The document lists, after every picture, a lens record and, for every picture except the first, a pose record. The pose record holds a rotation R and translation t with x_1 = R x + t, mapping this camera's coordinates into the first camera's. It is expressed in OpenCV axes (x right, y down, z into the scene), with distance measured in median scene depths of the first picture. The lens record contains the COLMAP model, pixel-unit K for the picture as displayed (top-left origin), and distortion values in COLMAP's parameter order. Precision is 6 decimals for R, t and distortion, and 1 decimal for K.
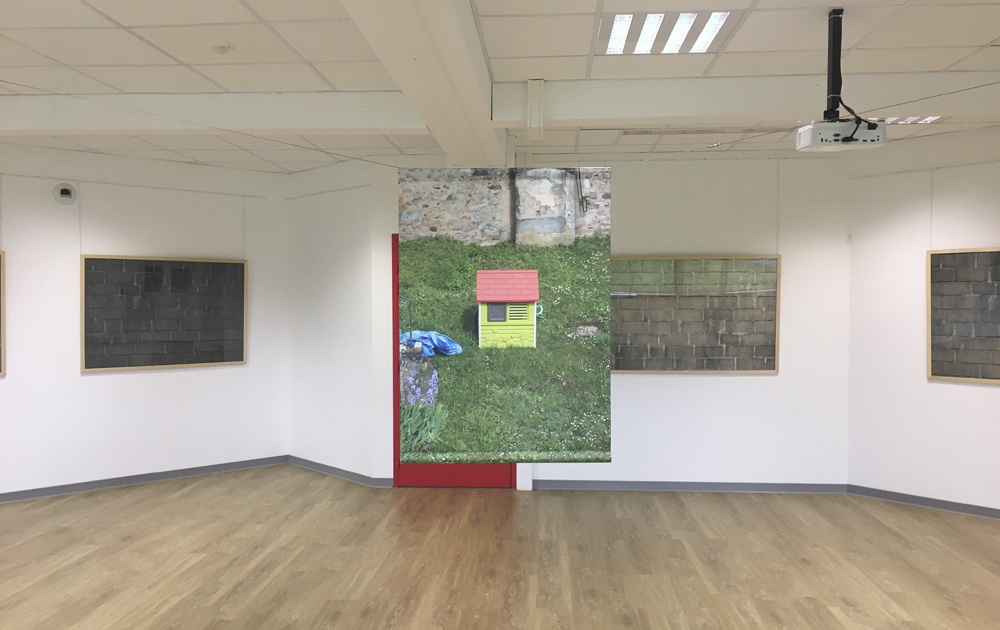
lens RADIAL K [[850.5, 0, 500.9], [0, 850.5, 326.4], [0, 0, 1]] dist [0.046581, -0.008030]
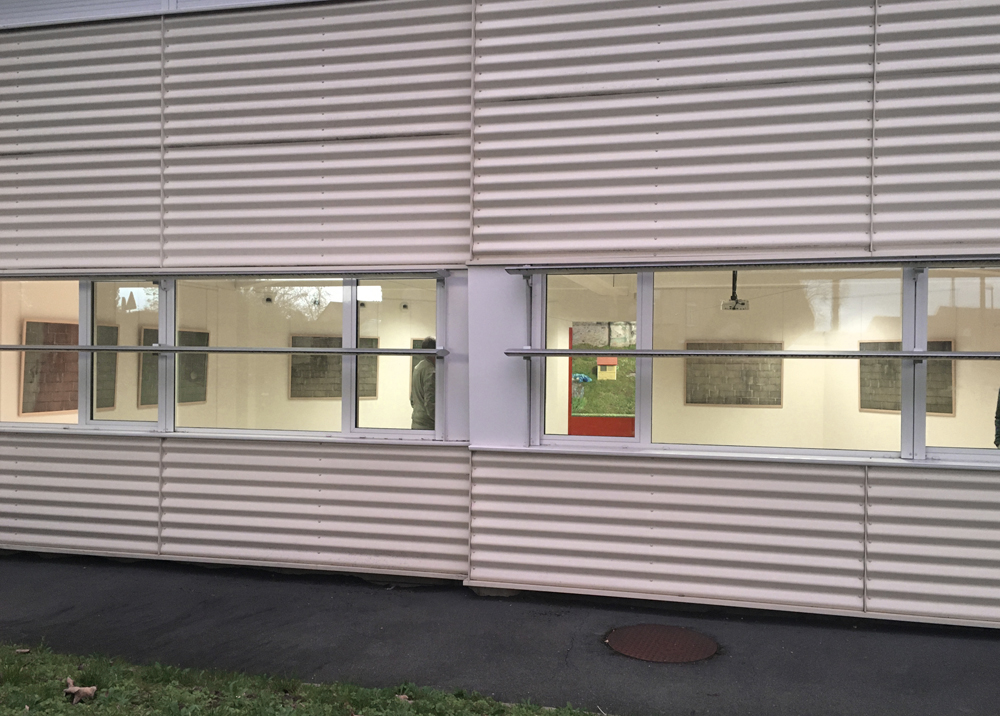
lens RADIAL K [[918.9, 0, 500.0], [0, 918.9, 358.0], [0, 0, 1]] dist [0.002382, -0.000074]
pose [[0.980381, 0.012950, -0.196687, 0.282051], [-0.019844, 0.999254, -0.033123, 0.064239], [0.196111, 0.036377, 0.979907, -2.337560]]
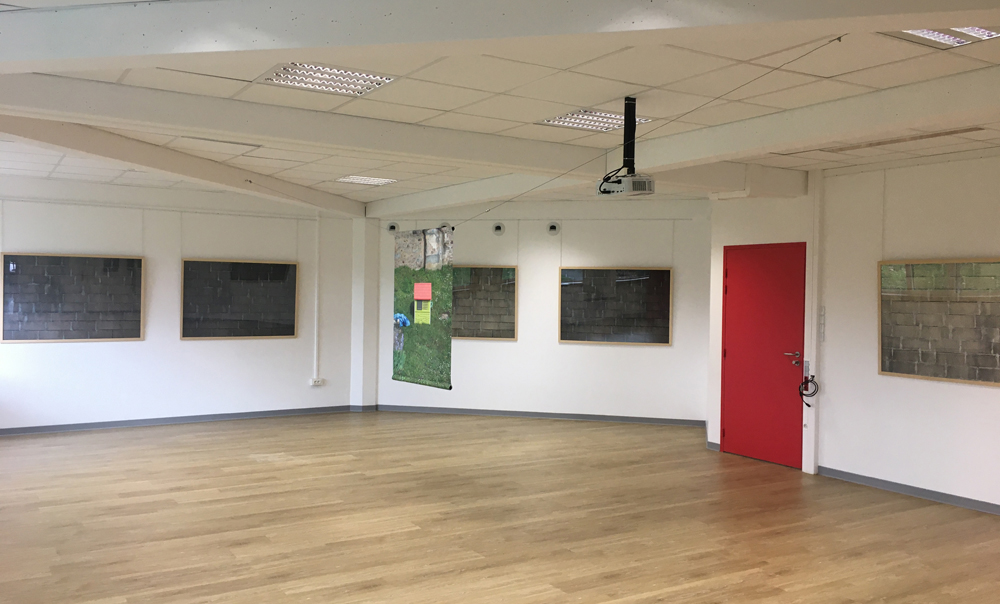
lens RADIAL K [[849.1, 0, 487.1], [0, 849.1, 303.3], [0, 0, 1]] dist [0.012407, 0.008539]
pose [[0.567204, 0.023223, -0.823250, 1.646837], [-0.041008, 0.999159, -0.000069, -0.026533], [0.822556, 0.033799, 0.567679, 0.044239]]
